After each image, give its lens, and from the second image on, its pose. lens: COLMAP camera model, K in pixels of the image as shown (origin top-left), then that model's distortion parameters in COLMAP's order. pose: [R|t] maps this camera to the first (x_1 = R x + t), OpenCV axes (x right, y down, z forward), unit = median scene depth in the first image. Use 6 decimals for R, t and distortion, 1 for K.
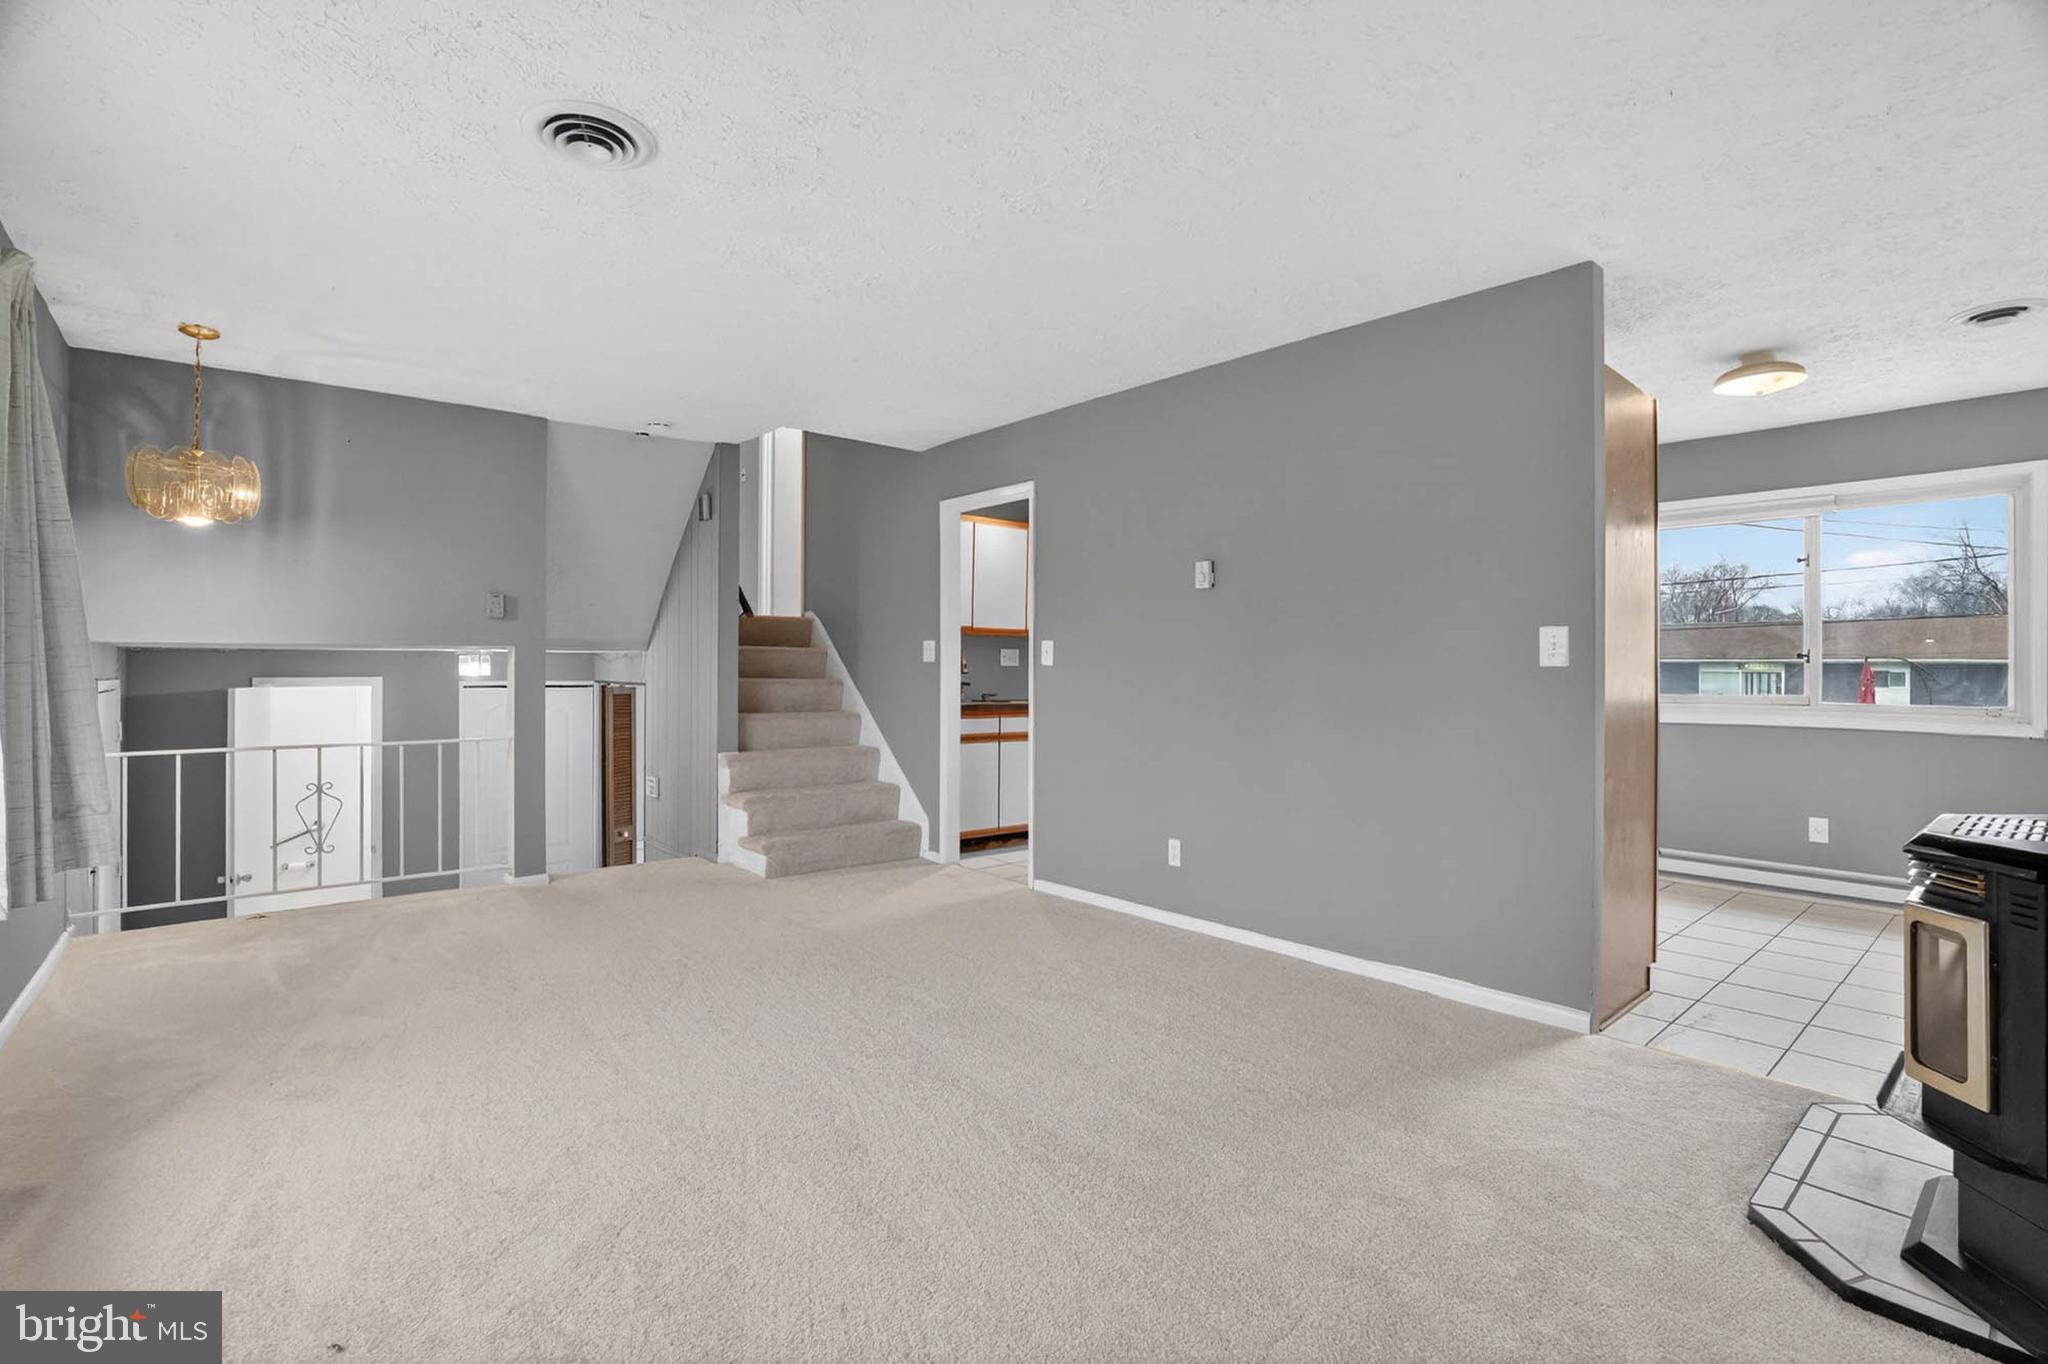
lens RADIAL K [[992.3, 0, 1024.3], [0, 992.3, 669.7], [0, 0, 1]] dist [-0.007542, 0.000607]
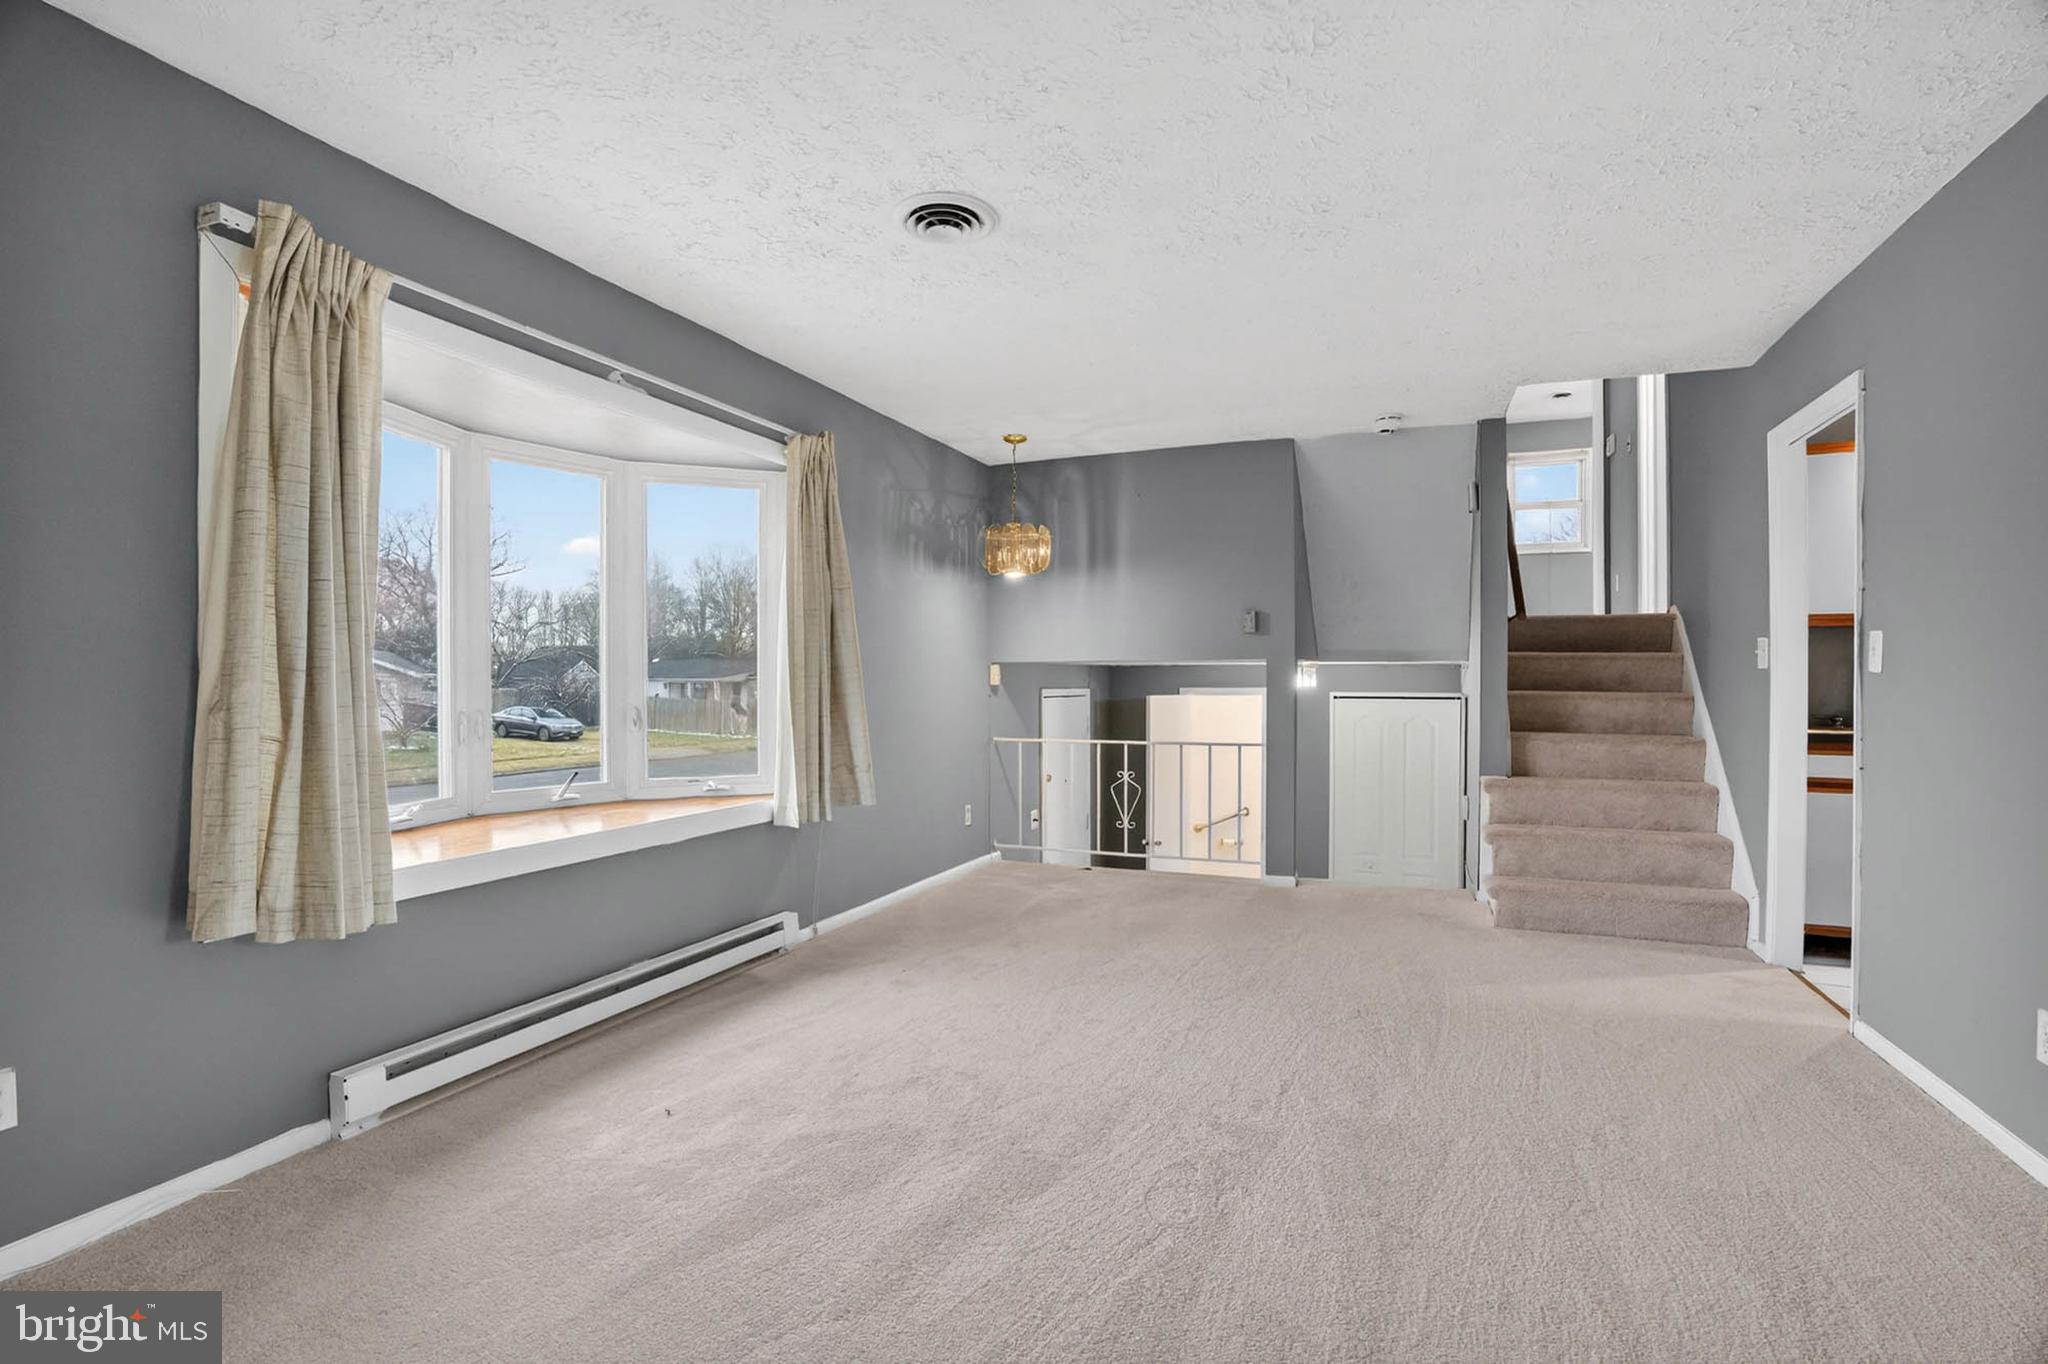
lens RADIAL K [[992.3, 0, 1005.3], [0, 992.3, 699.5], [0, 0, 1]] dist [-0.007542, 0.000607]
pose [[0.476113, 0.014554, -0.879264, 0.261709], [0.000110, 0.999862, 0.016609, 0.001993], [0.879384, -0.008005, 0.476046, 0.211507]]
